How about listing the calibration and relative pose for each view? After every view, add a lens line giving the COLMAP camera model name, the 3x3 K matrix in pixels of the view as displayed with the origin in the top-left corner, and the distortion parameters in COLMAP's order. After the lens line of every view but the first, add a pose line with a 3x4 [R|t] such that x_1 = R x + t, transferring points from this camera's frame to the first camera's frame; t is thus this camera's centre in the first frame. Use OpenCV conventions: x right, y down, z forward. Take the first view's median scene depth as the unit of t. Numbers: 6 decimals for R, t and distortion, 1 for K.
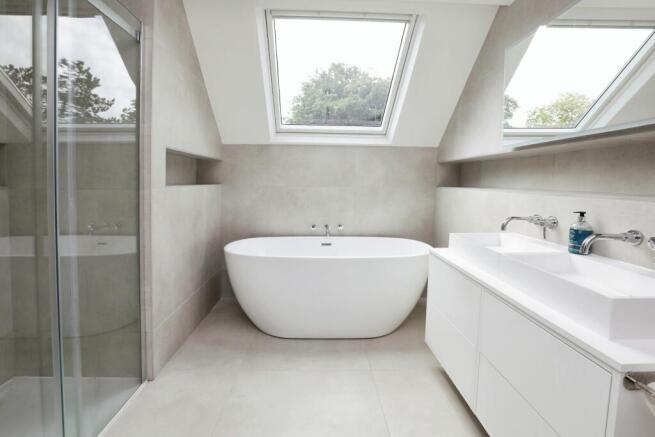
lens RADIAL K [[312.1, 0, 327.5], [0, 312.1, 188.7], [0, 0, 1]] dist [0.001147, -0.000075]
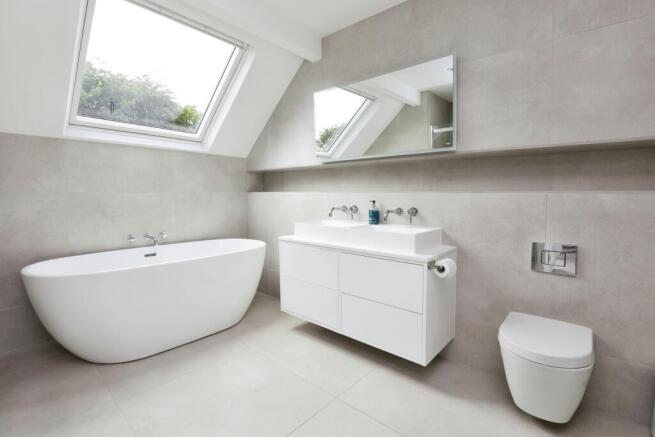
lens RADIAL K [[308.4, 0, 328.2], [0, 308.4, 195.2], [0, 0, 1]] dist [-0.002906, -0.000493]
pose [[0.693026, -0.013885, 0.720779, -0.290055], [0.027015, 0.999612, -0.006718, 0.023361], [-0.720406, 0.024127, 0.693133, -0.006347]]
